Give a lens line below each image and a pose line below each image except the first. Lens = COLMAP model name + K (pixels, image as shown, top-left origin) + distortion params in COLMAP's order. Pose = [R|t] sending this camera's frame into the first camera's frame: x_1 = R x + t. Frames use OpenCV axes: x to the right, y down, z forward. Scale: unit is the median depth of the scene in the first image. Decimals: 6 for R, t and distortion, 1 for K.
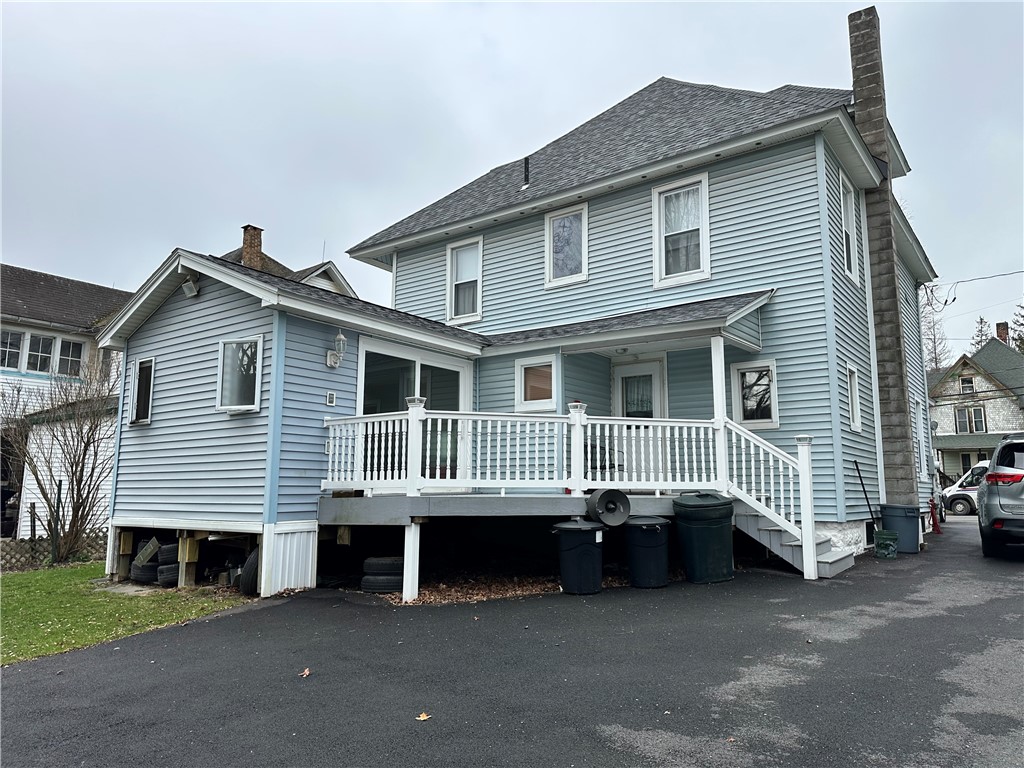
lens RADIAL K [[722.5, 0, 512.1], [0, 722.5, 383.5], [0, 0, 1]] dist [0.080351, -0.100593]
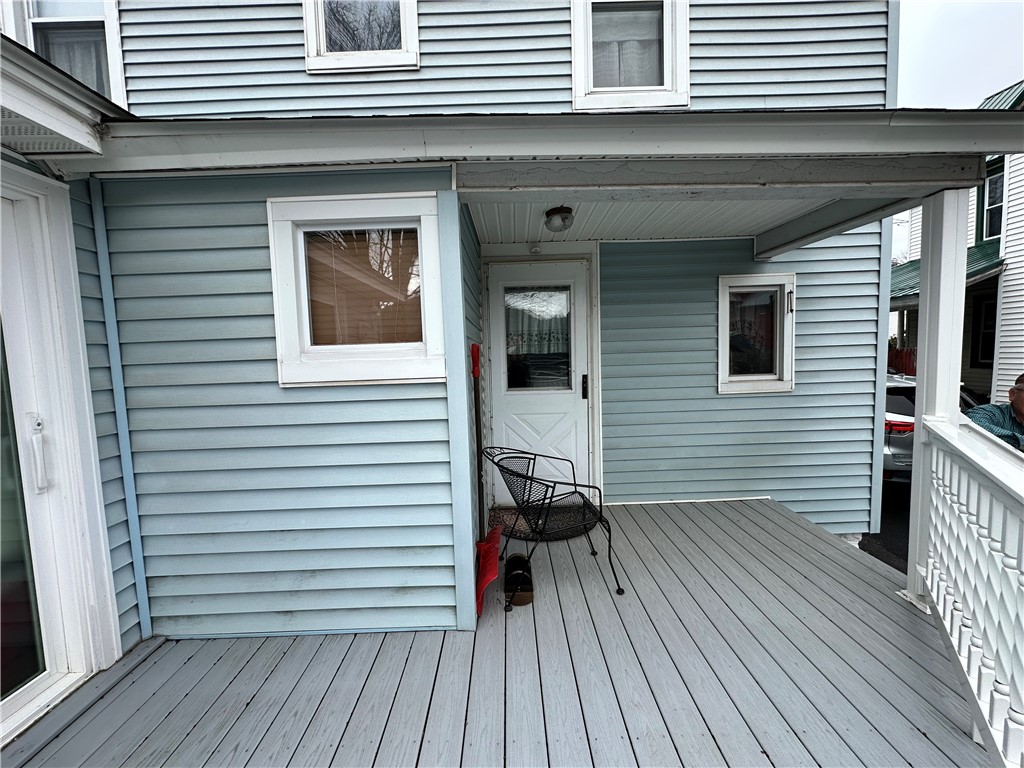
lens RADIAL K [[410.4, 0, 511.9], [0, 410.4, 381.0], [0, 0, 1]] dist [-0.003708, 0.001713]
pose [[0.794970, -0.070210, 0.602572, -0.021844], [-0.052174, 0.981687, 0.183217, 0.003118], [-0.604401, -0.177091, 0.776748, 0.806208]]
